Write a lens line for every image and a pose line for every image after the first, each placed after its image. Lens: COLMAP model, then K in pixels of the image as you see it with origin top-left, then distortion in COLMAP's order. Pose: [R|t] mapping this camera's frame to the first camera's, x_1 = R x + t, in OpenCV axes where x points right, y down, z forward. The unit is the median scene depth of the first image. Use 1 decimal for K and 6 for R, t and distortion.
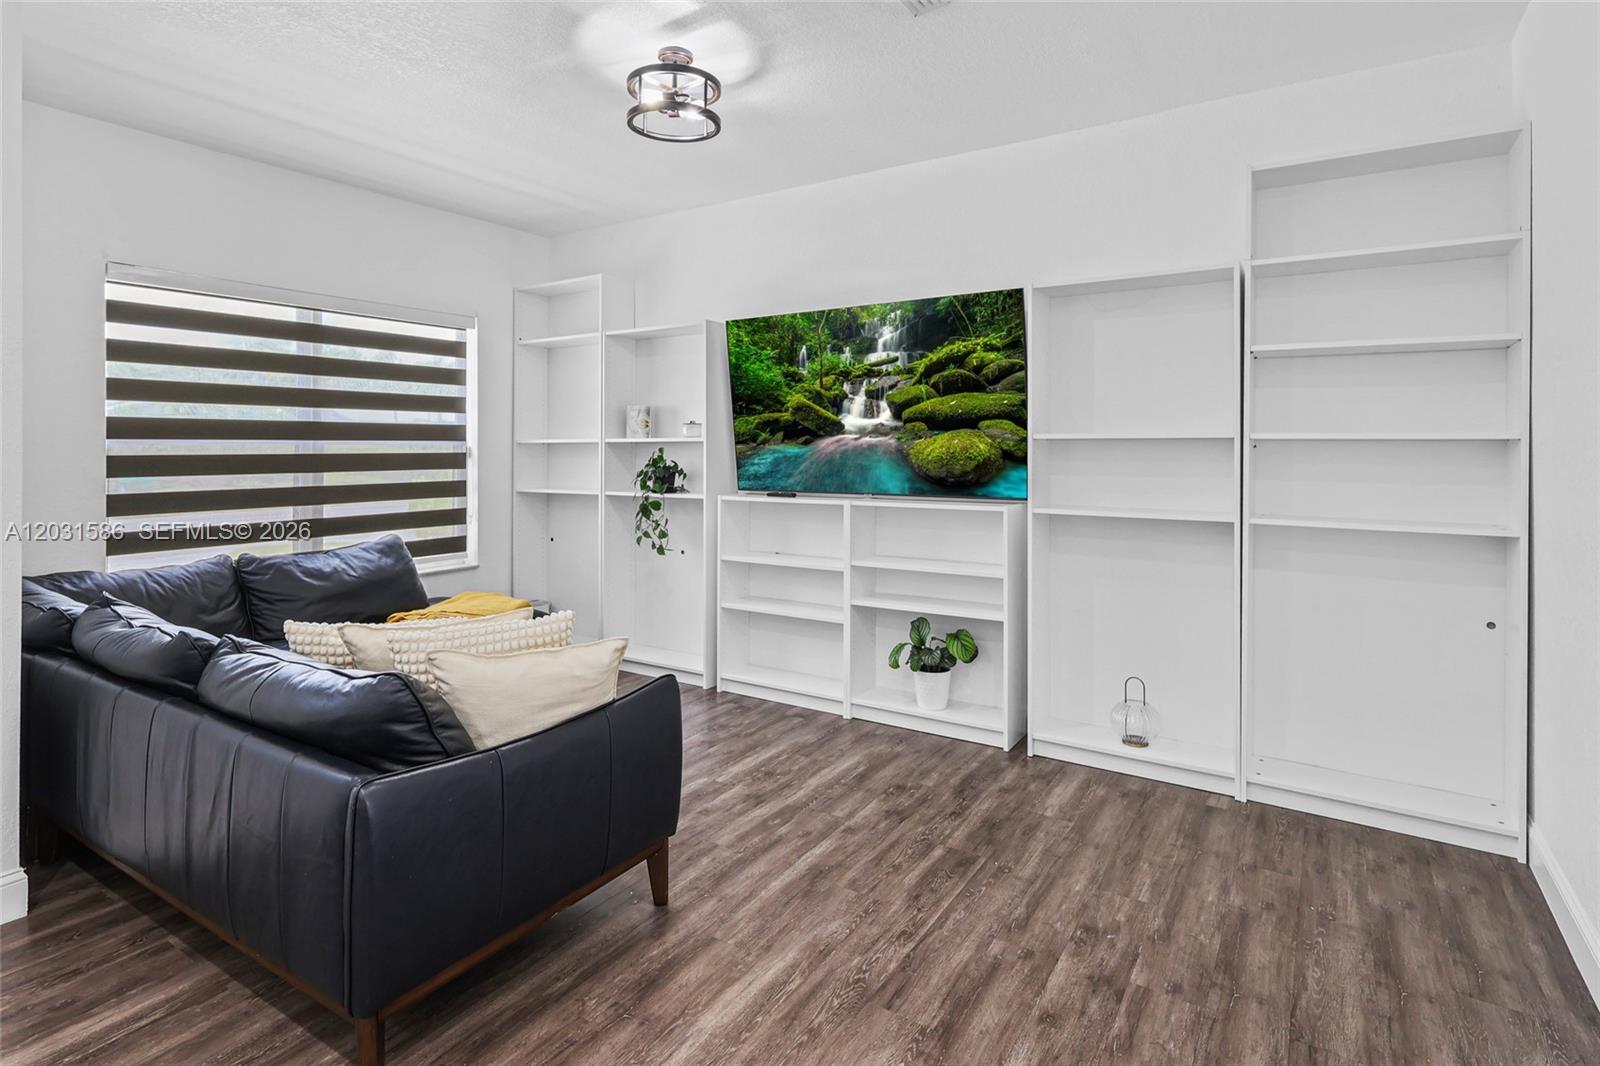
lens RADIAL K [[828.6, 0, 798.9], [0, 828.6, 525.5], [0, 0, 1]] dist [0.000064, 0.001587]
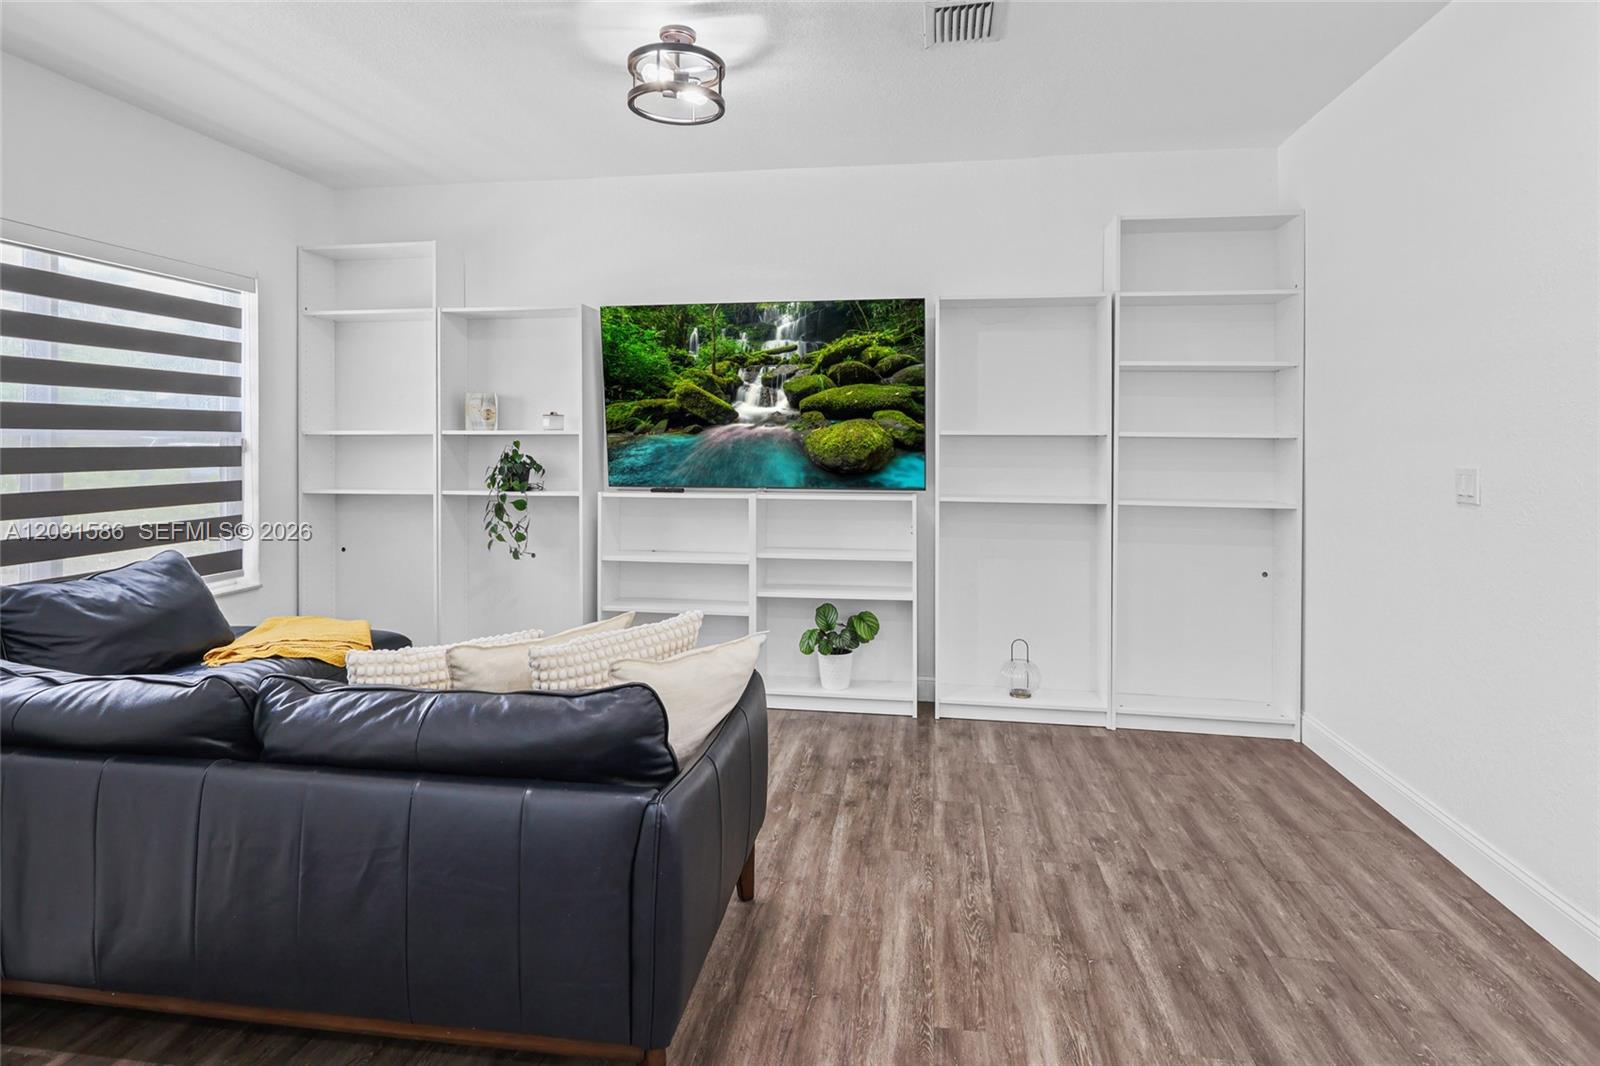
lens RADIAL K [[828.6, 0, 876.5], [0, 828.6, 532.2], [0, 0, 1]] dist [0.000064, 0.001587]
pose [[0.910695, -0.040681, 0.411072, -0.252979], [0.034537, 0.999153, 0.022366, -0.001223], [-0.411634, -0.006171, 0.911329, 0.017437]]
